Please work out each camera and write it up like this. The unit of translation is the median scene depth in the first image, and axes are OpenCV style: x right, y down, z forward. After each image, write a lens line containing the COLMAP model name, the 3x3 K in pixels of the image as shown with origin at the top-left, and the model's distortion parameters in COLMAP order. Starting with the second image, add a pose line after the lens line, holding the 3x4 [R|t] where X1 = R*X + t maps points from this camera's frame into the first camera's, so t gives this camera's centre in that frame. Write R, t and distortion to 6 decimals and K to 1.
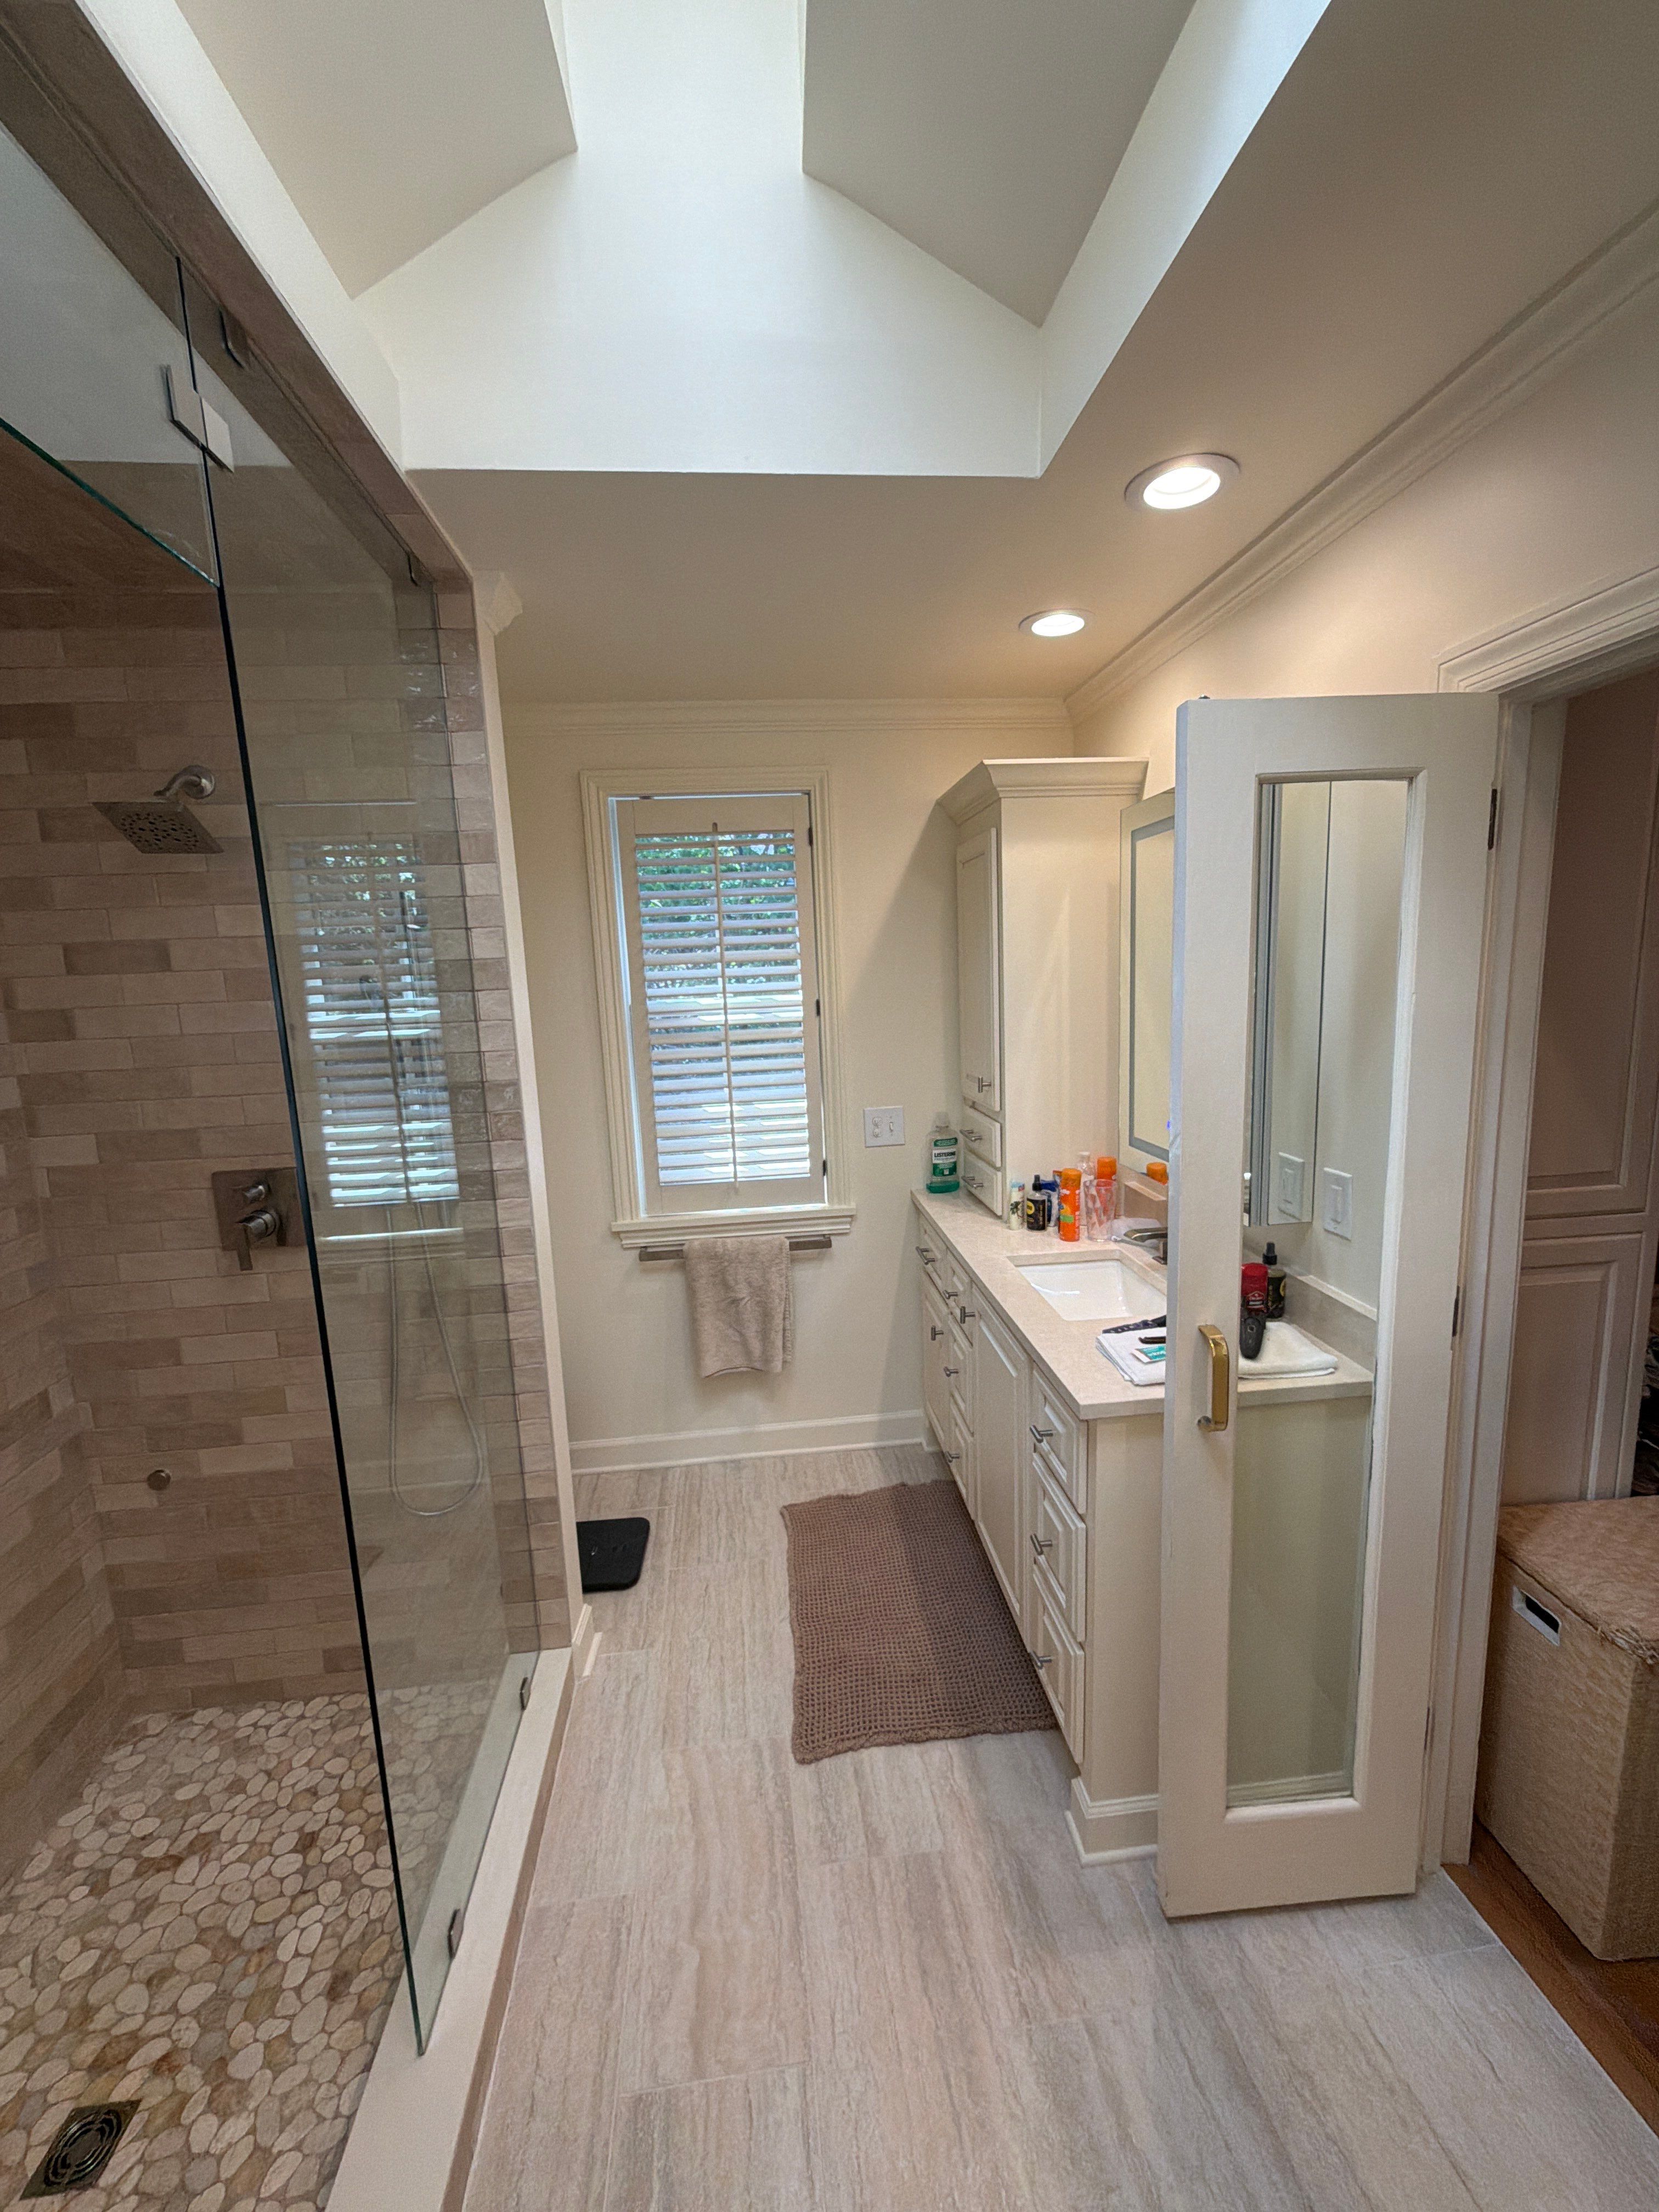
lens RADIAL K [[877.4, 0, 830.6], [0, 877.4, 1107.8], [0, 0, 1]] dist [-0.001513, 0.000260]
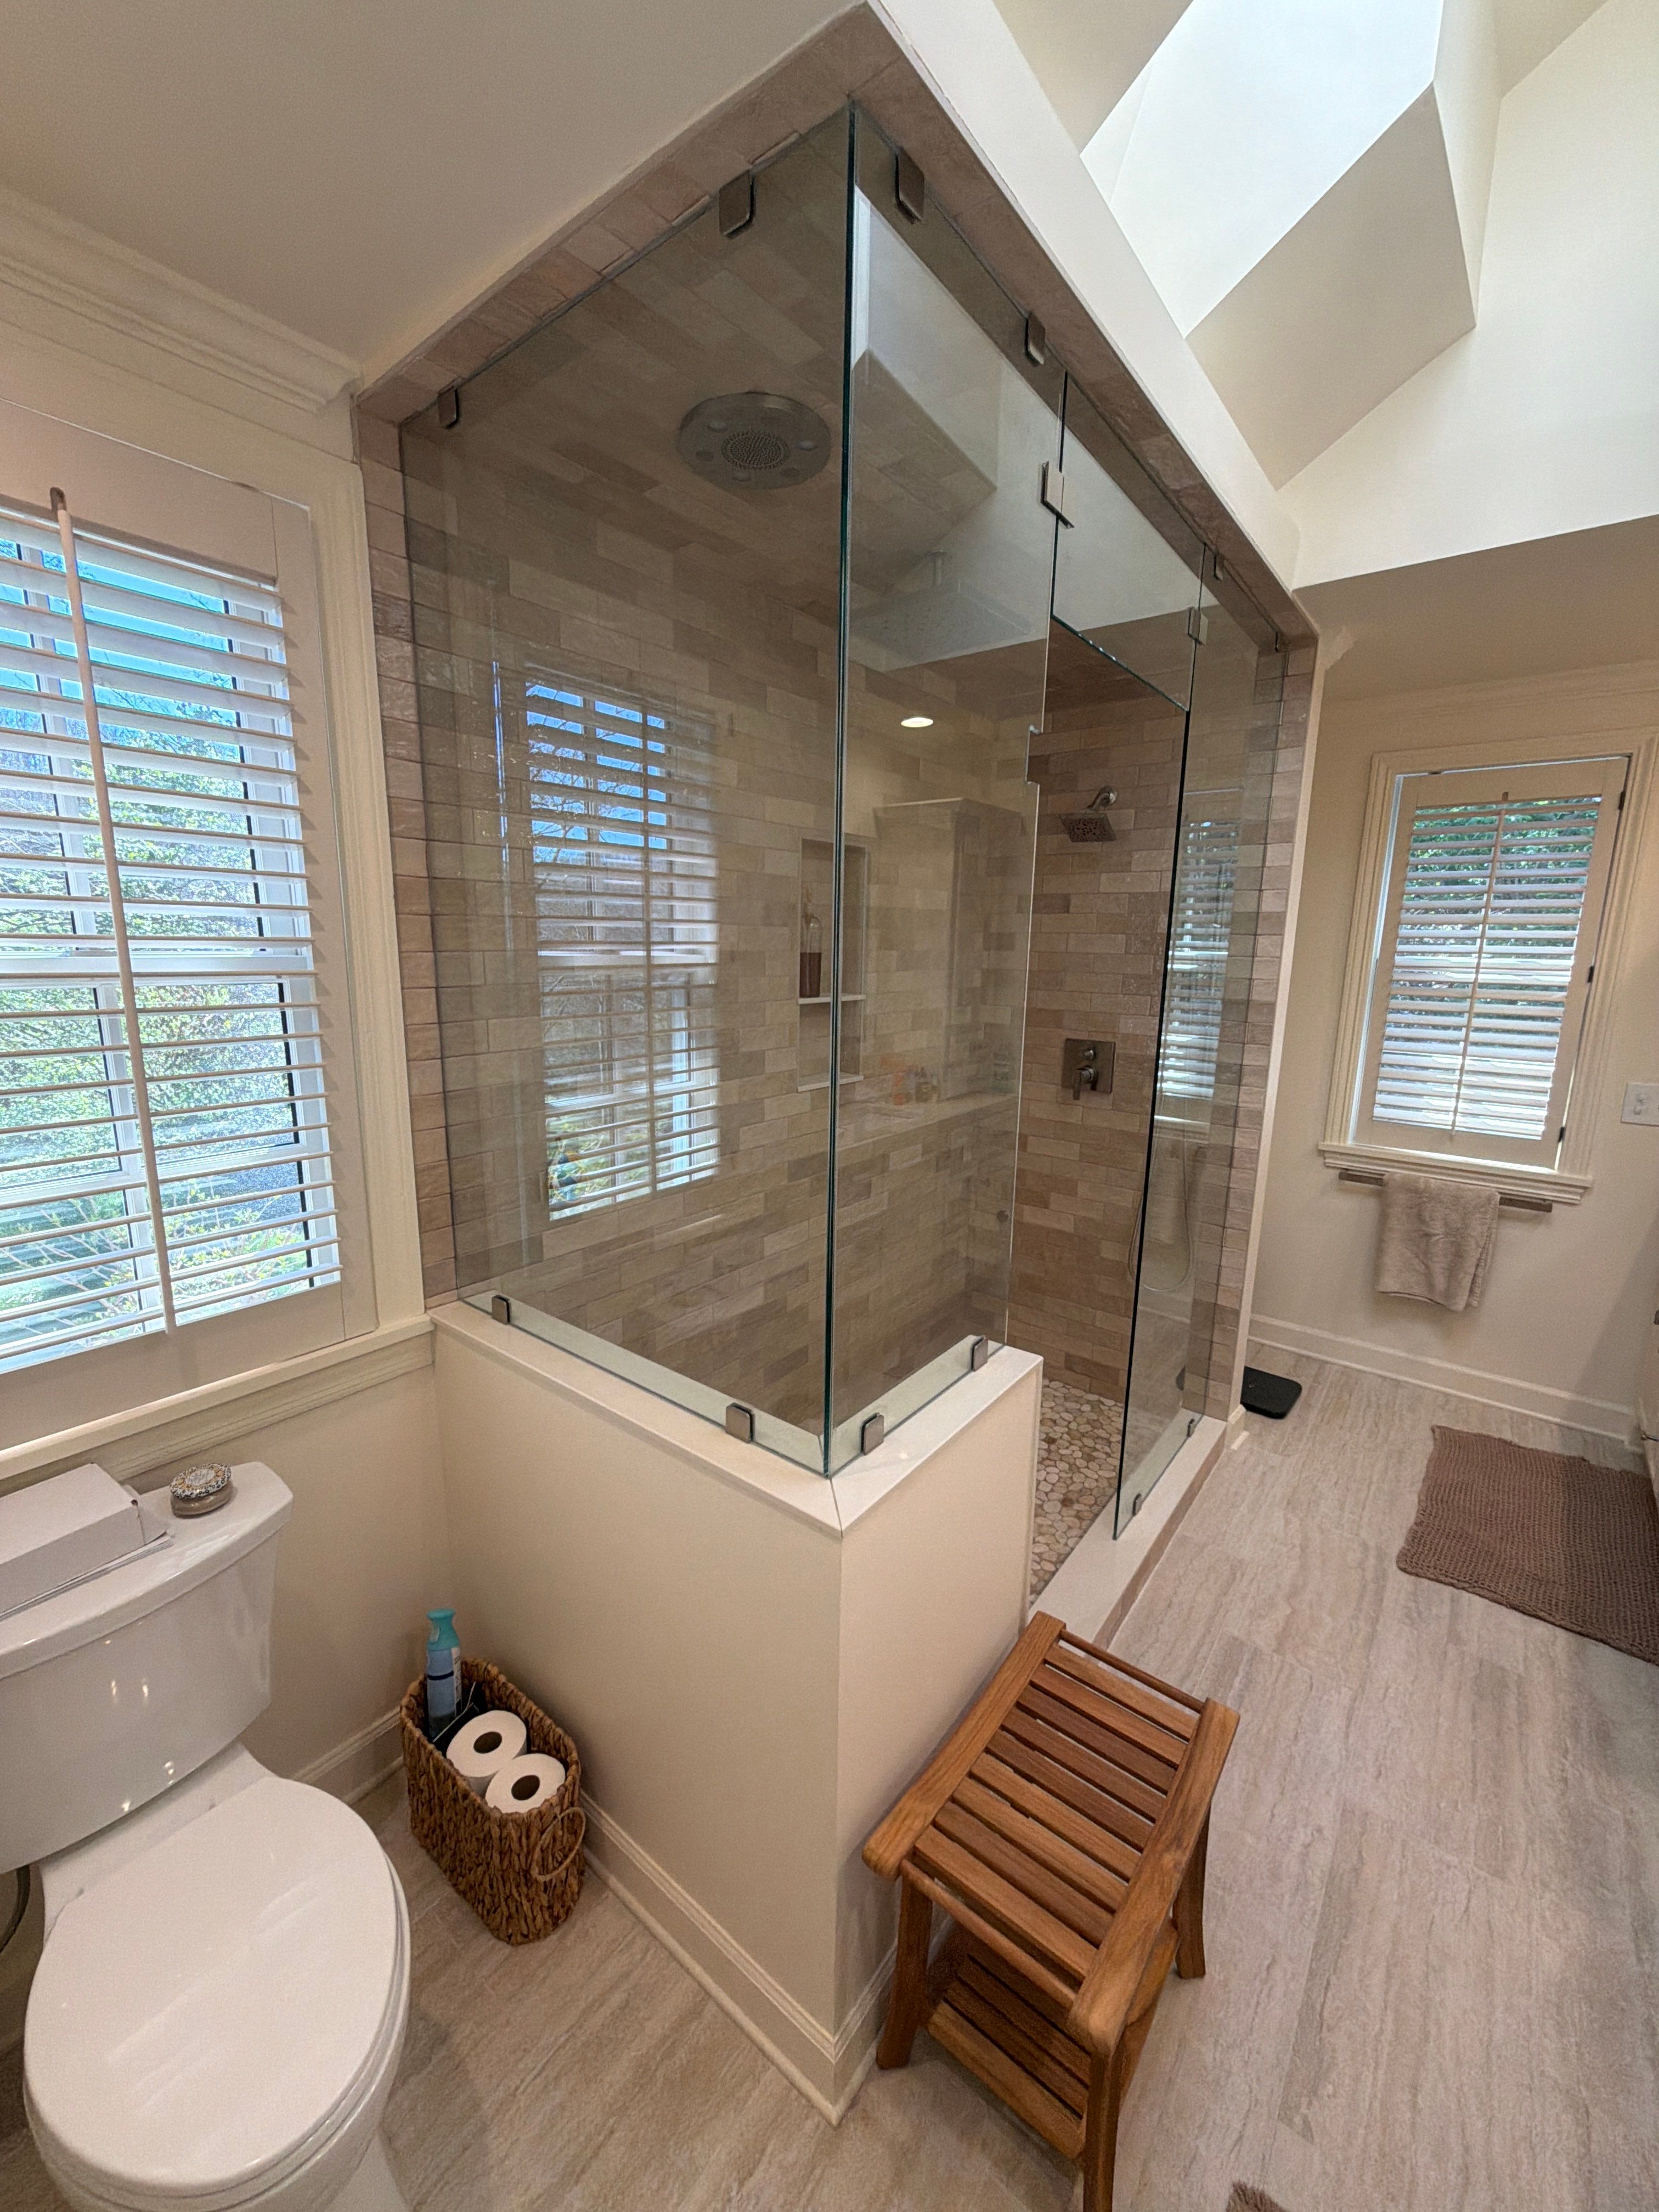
lens RADIAL K [[877.4, 0, 828.1], [0, 877.4, 1108.4], [0, 0, 1]] dist [-0.001513, 0.000260]
pose [[0.713603, 0.185833, -0.675453, 0.105507], [-0.151907, 0.982281, 0.109762, 0.090045], [0.683883, 0.024279, 0.729188, -0.491288]]
